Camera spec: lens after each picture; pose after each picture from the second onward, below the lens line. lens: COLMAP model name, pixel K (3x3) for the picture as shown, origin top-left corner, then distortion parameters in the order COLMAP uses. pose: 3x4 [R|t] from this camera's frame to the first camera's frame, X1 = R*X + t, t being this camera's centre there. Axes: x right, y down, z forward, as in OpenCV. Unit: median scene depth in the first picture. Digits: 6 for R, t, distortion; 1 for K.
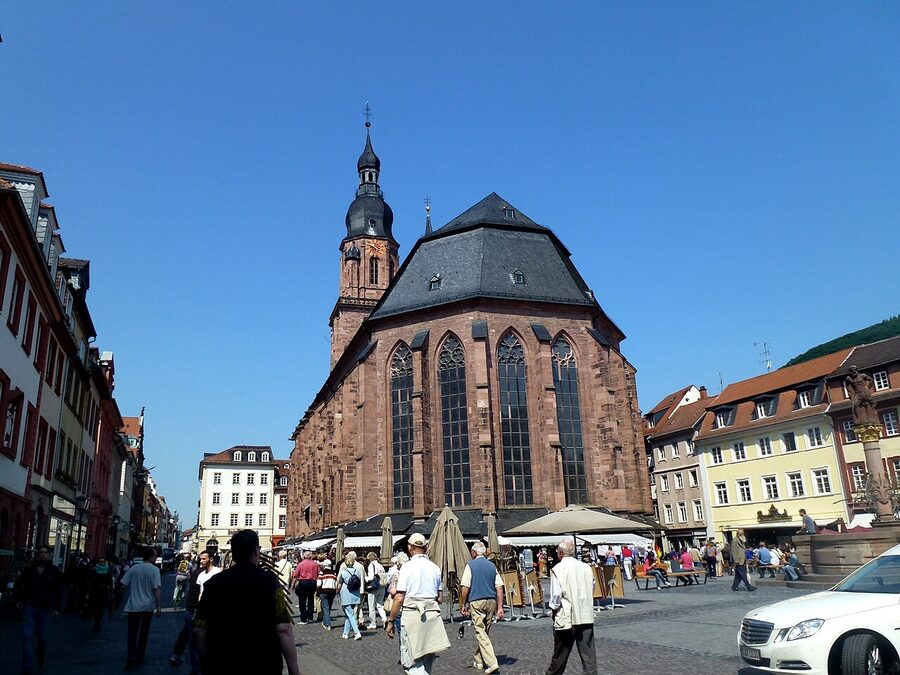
lens RADIAL K [[692.7, 0, 428.2], [0, 692.7, 336.7], [0, 0, 1]] dist [0.047190, -0.087764]
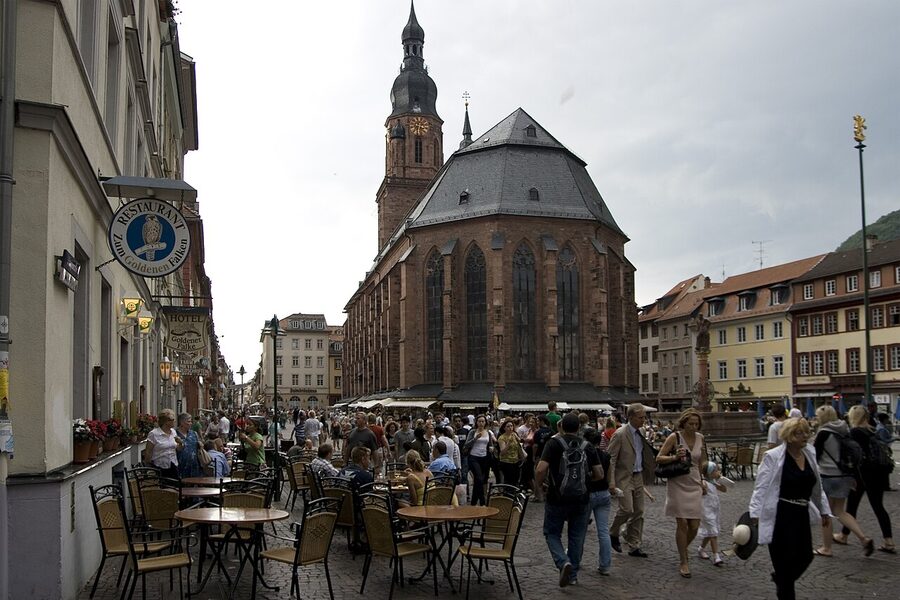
lens RADIAL K [[1079.5, 0, 450.0], [0, 1079.5, 300.0], [0, 0, 1]] dist [0.153595, 0.025272]
pose [[0.997271, 0.016119, -0.072047, 0.123274], [-0.000895, 0.978442, 0.206520, -0.290775], [0.073823, -0.205892, 0.975786, -0.860248]]
